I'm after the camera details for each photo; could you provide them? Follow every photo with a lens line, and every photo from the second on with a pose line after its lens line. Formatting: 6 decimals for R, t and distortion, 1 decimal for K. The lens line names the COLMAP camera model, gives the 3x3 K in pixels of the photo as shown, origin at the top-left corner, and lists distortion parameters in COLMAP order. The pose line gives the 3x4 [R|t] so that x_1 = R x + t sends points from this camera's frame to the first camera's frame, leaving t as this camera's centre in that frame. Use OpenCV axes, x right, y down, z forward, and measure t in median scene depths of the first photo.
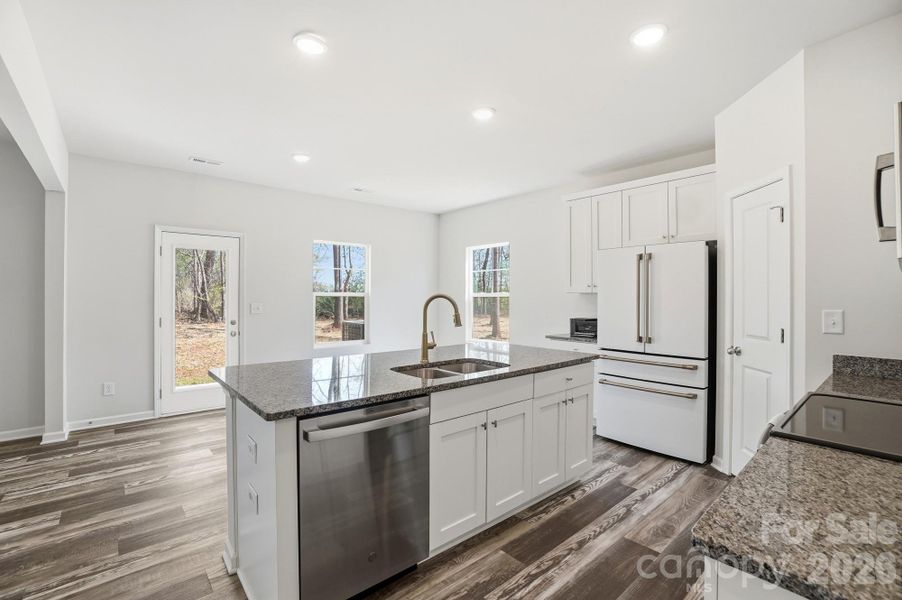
lens RADIAL K [[406.8, 0, 443.5], [0, 406.8, 295.8], [0, 0, 1]] dist [-0.006124, 0.003601]
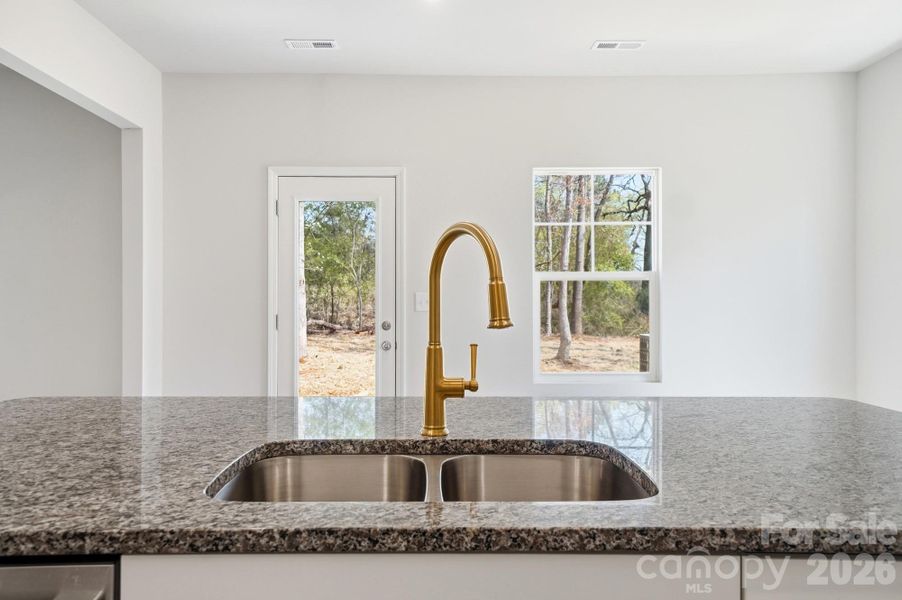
lens RADIAL K [[690.0, 0, 452.2], [0, 690.0, 303.5], [0, 0, 1]] dist [-0.008469, -0.001813]
pose [[0.774031, -0.001426, -0.633146, 0.311621], [0.006912, 0.999957, 0.006199, 0.053348], [0.633109, -0.009174, 0.774008, 0.582232]]
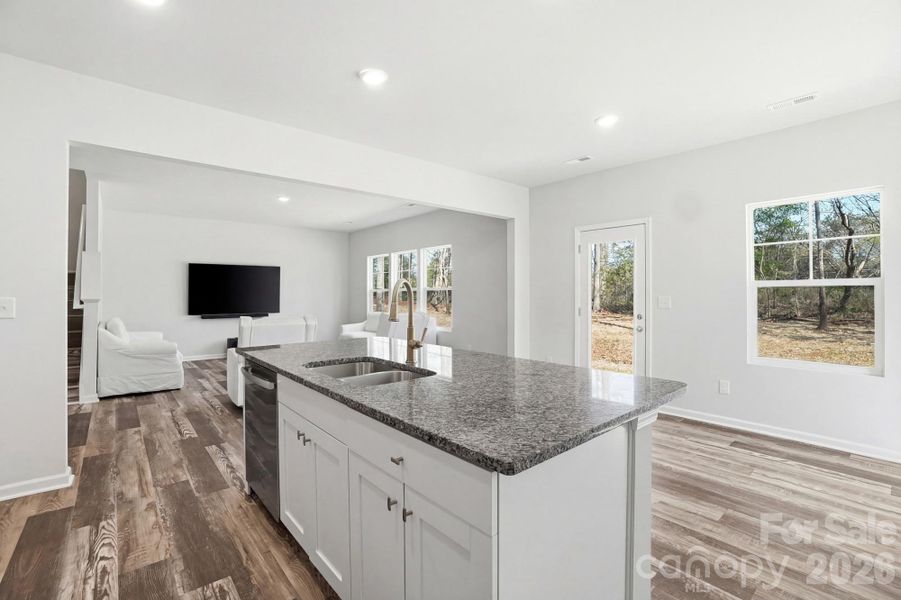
lens RADIAL K [[402.7, 0, 445.8], [0, 402.7, 302.5], [0, 0, 1]] dist [-0.017524, -0.000005]
pose [[-0.010132, 0.013150, -0.999862, 0.741302], [0.009130, 0.999873, 0.013058, 0.032472], [0.999907, -0.008996, -0.010251, 1.066612]]
